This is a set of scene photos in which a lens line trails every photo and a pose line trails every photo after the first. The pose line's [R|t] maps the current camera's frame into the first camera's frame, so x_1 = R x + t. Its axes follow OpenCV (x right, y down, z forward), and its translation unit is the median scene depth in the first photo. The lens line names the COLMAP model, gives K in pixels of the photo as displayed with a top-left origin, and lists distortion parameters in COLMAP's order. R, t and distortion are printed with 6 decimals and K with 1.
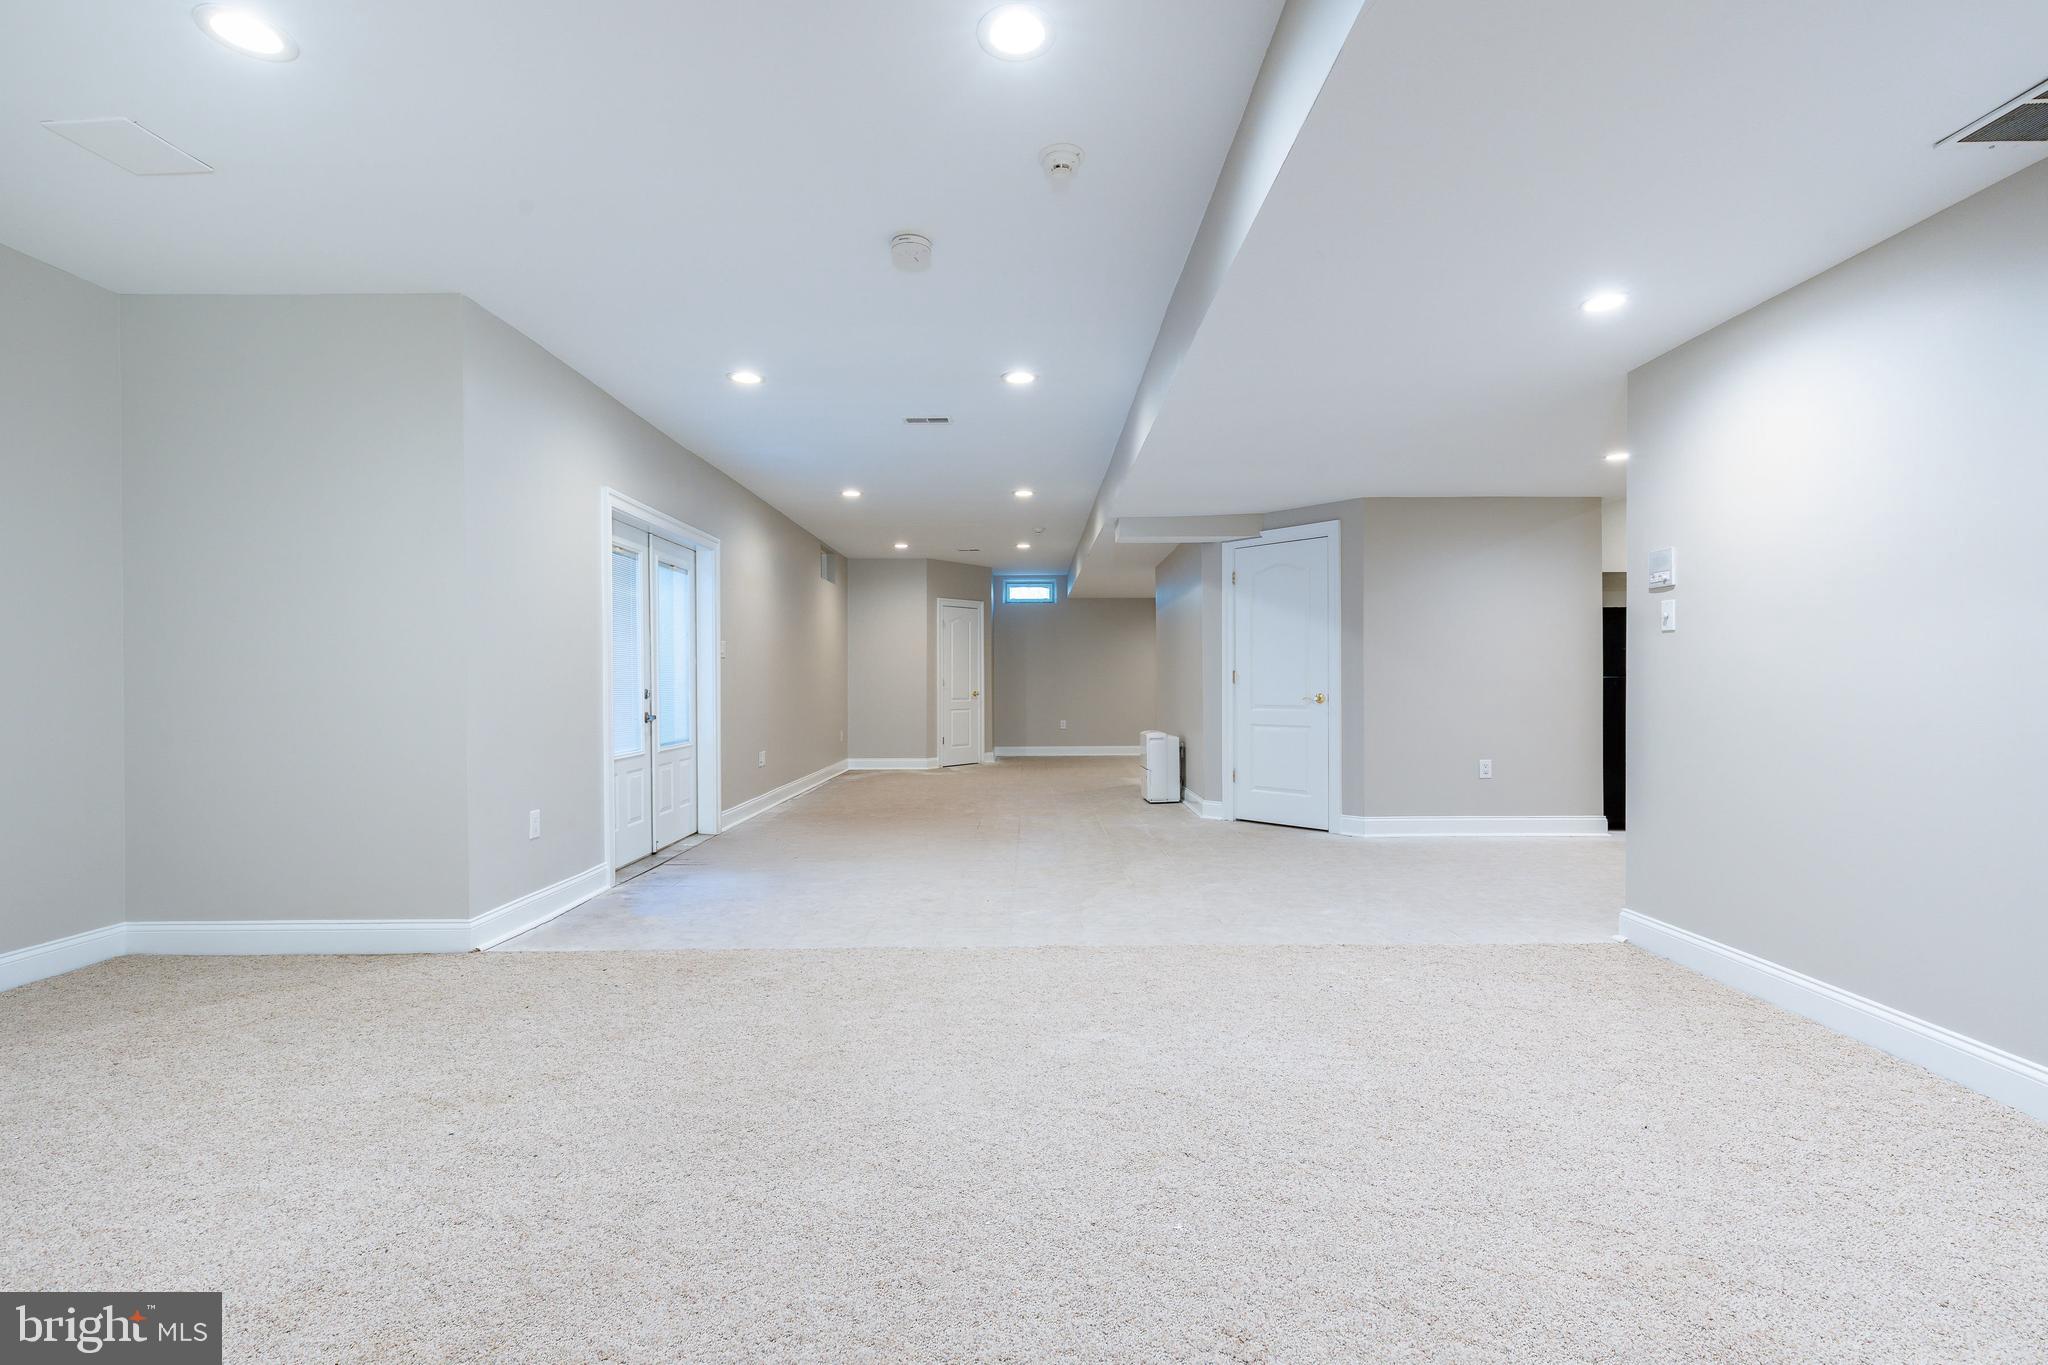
lens RADIAL K [[924.6, 0, 1025.0], [0, 924.6, 680.7], [0, 0, 1]] dist [0.001952, -0.000034]
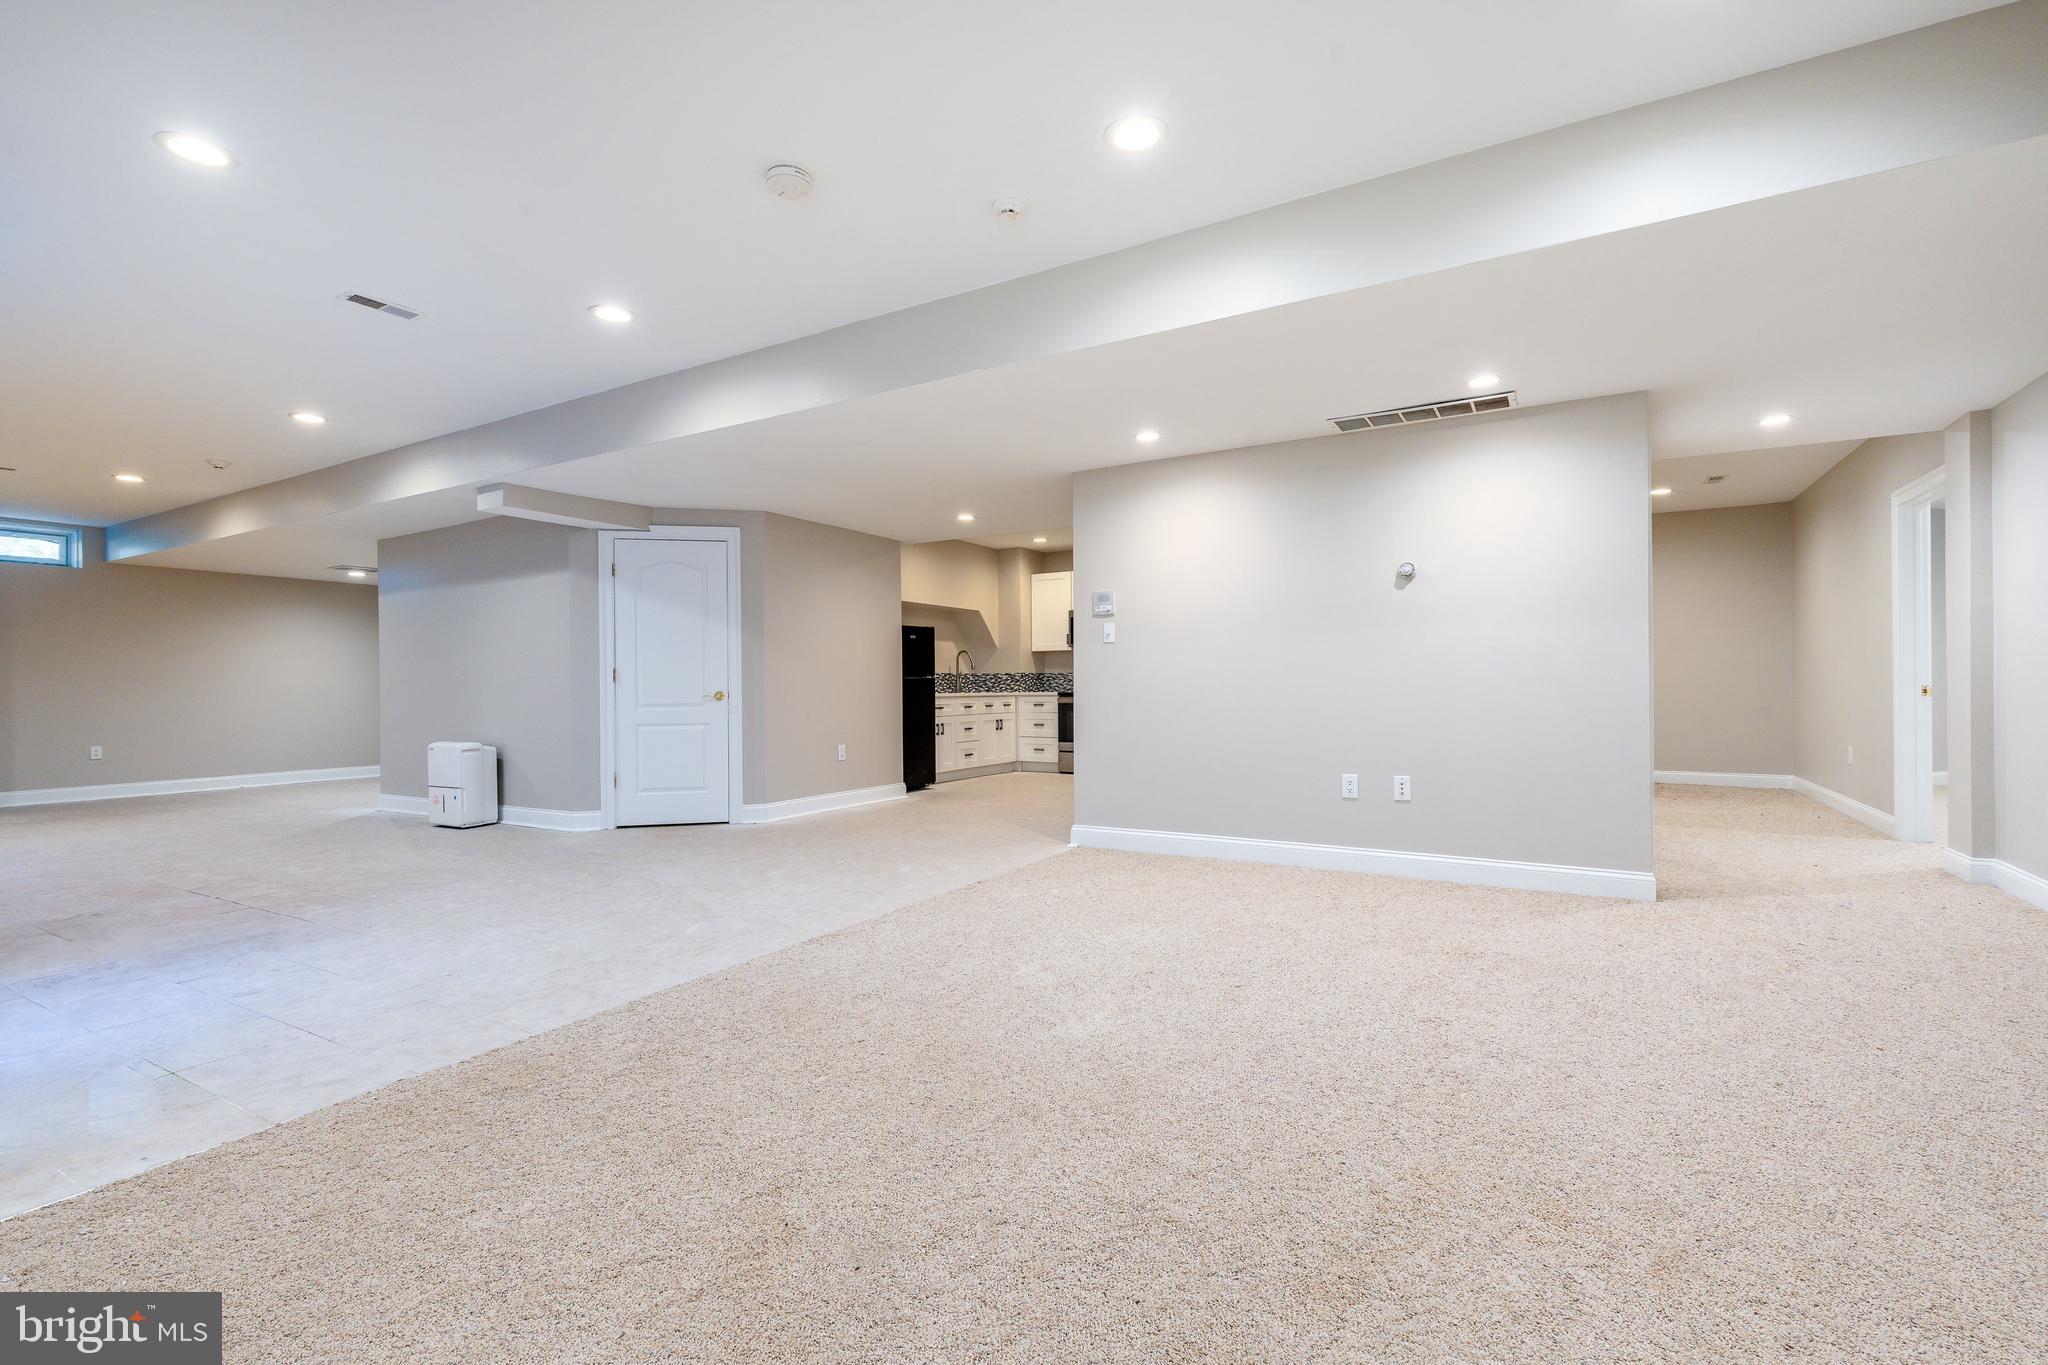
lens RADIAL K [[924.6, 0, 1024.2], [0, 924.6, 684.0], [0, 0, 1]] dist [0.001952, -0.000034]
pose [[0.507894, 0.001710, 0.861418, -0.415957], [0.006024, 0.999967, -0.005537, 0.013949], [-0.861399, 0.008002, 0.507866, 0.182689]]
